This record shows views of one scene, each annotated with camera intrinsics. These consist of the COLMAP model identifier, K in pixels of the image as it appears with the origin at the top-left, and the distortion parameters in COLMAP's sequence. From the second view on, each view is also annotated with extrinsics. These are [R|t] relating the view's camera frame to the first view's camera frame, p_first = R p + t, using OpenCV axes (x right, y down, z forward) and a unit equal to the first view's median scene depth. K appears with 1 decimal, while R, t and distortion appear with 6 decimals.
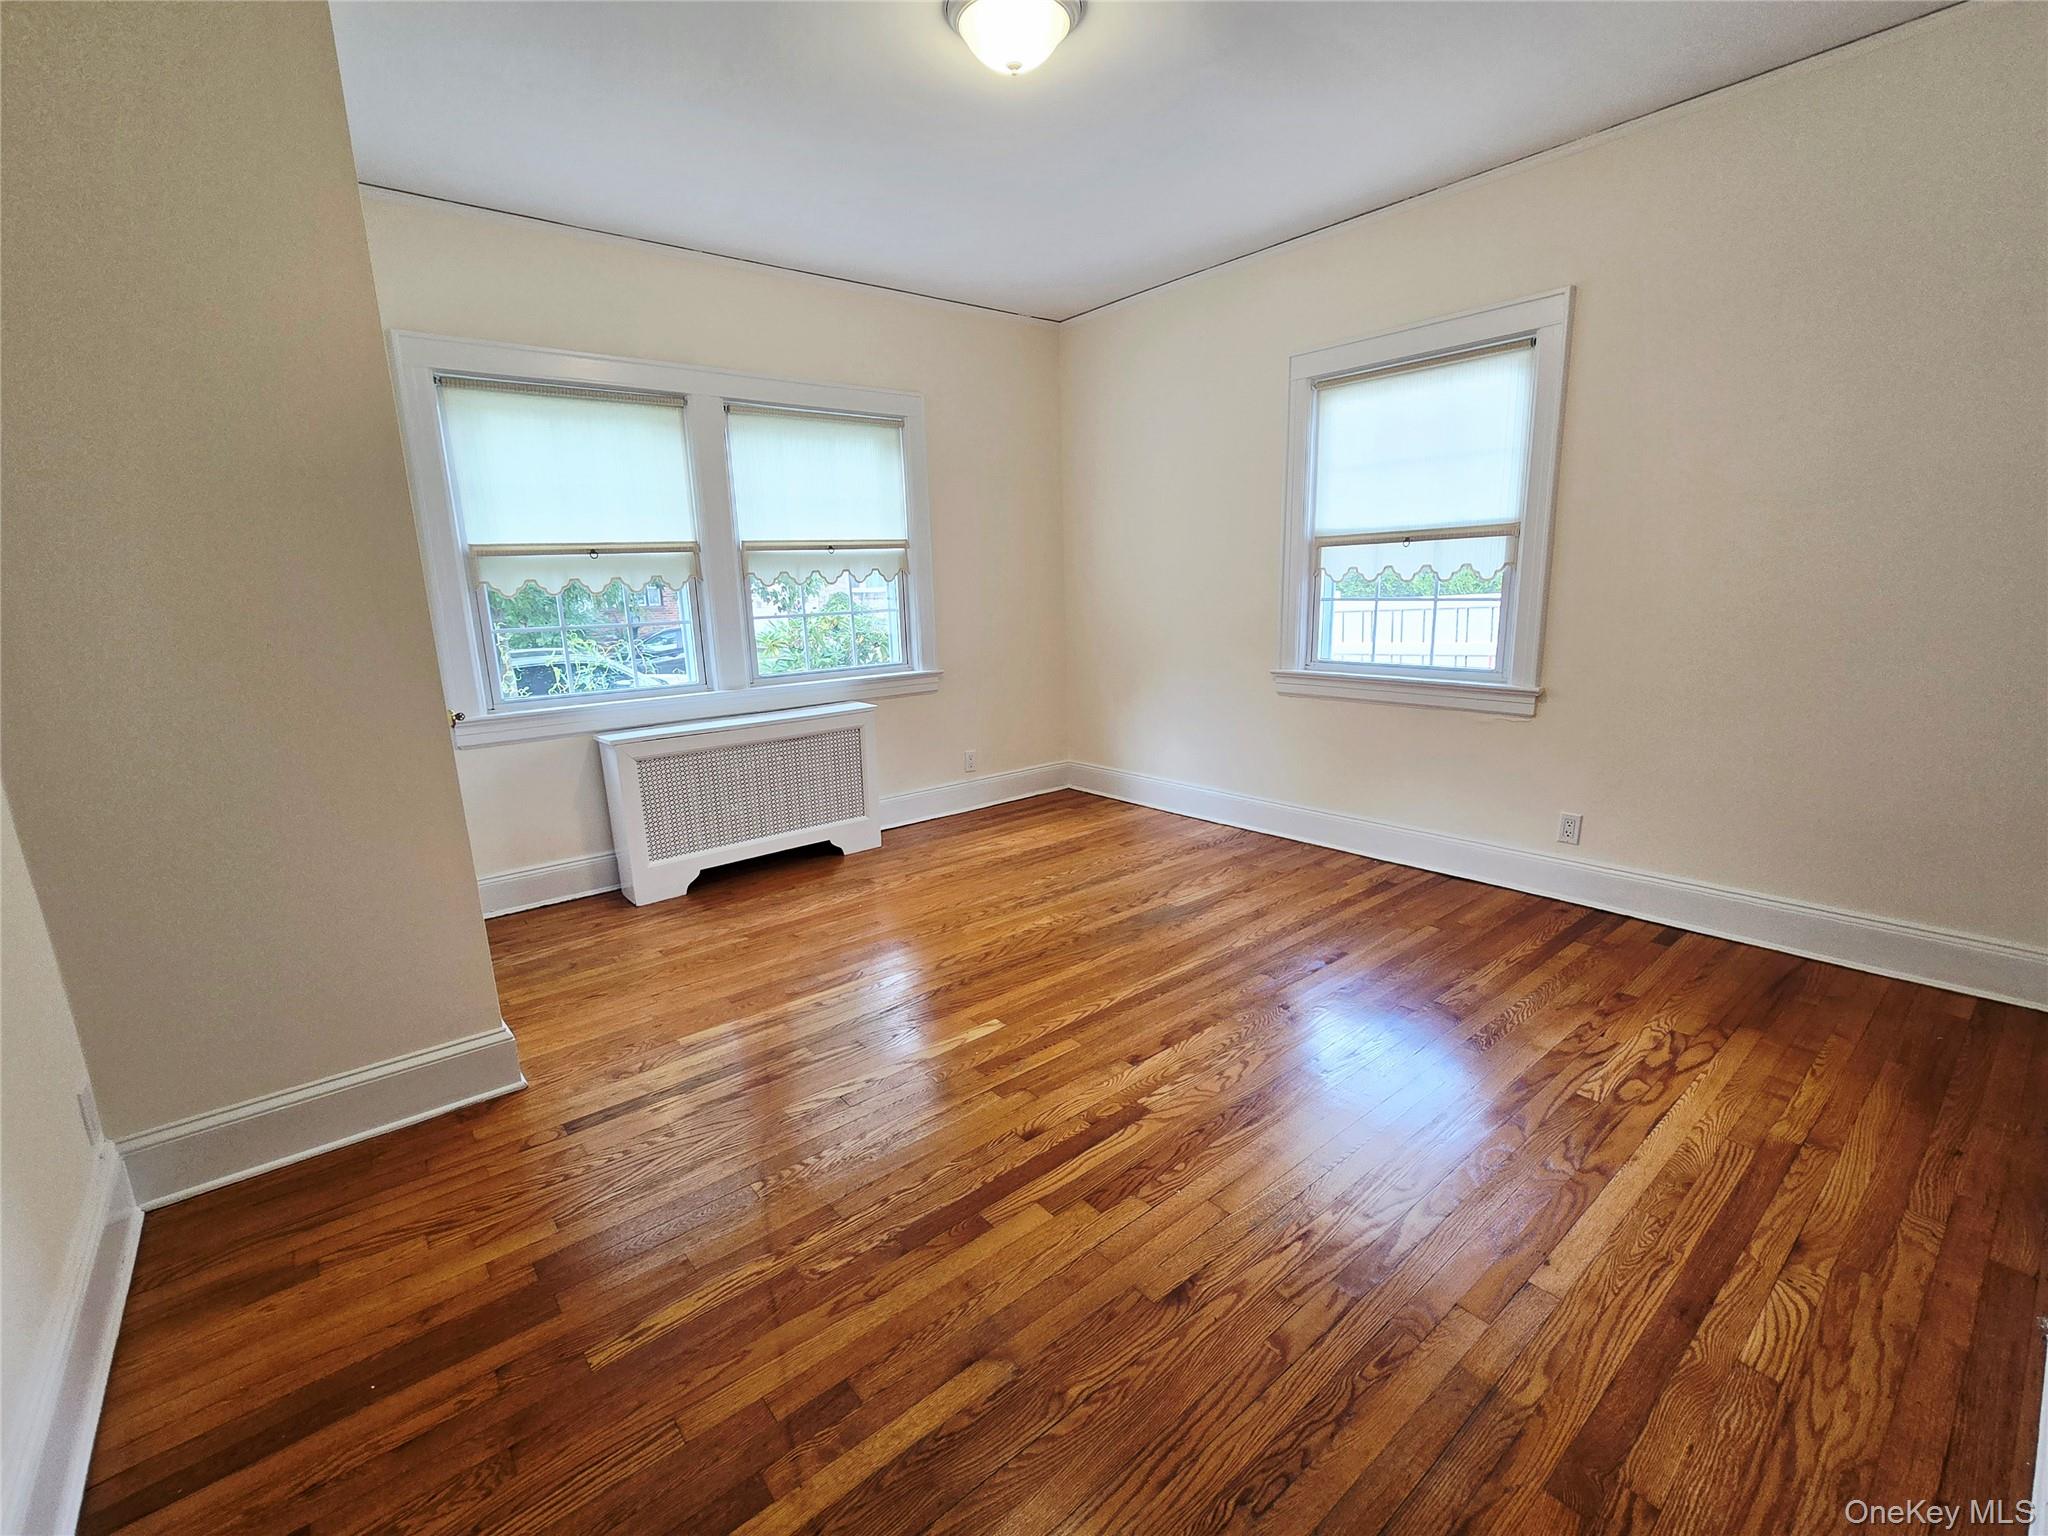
lens RADIAL K [[900.5, 0, 1027.3], [0, 900.5, 781.2], [0, 0, 1]] dist [-0.011048, 0.006719]
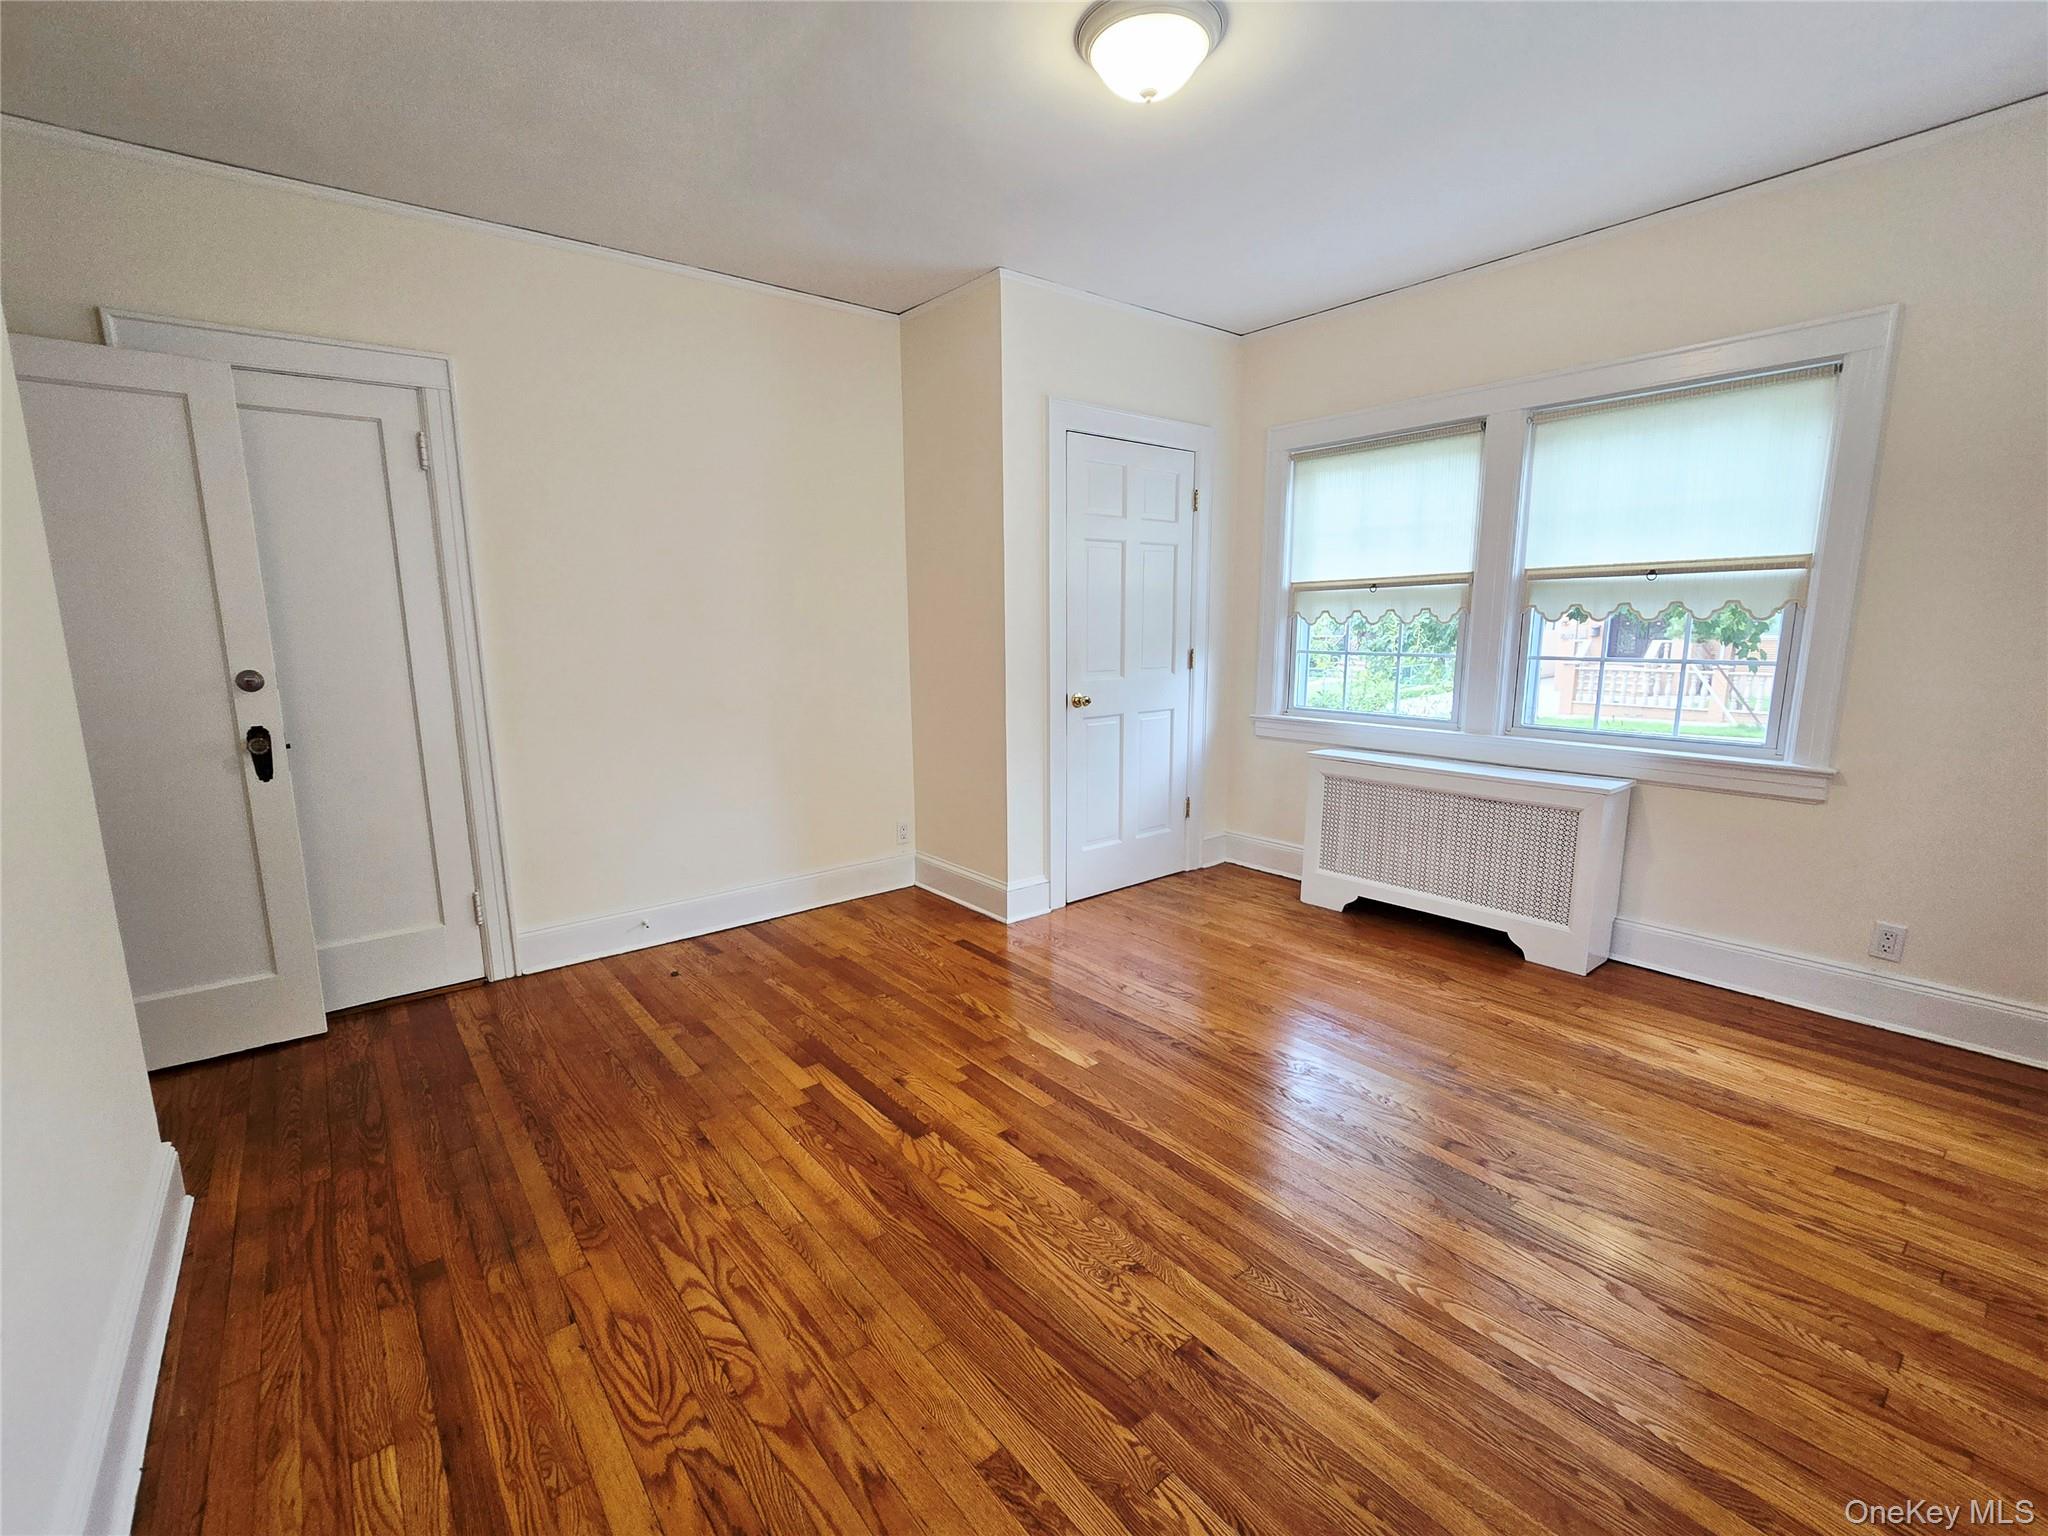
lens RADIAL K [[900.5, 0, 1027.3], [0, 900.5, 781.2], [0, 0, 1]] dist [-0.011048, 0.006719]
pose [[-0.011775, 0.208580, -0.977934, 0.761932], [-0.210943, 0.955474, 0.206329, -0.195456], [0.977427, 0.208718, 0.032747, 0.713090]]
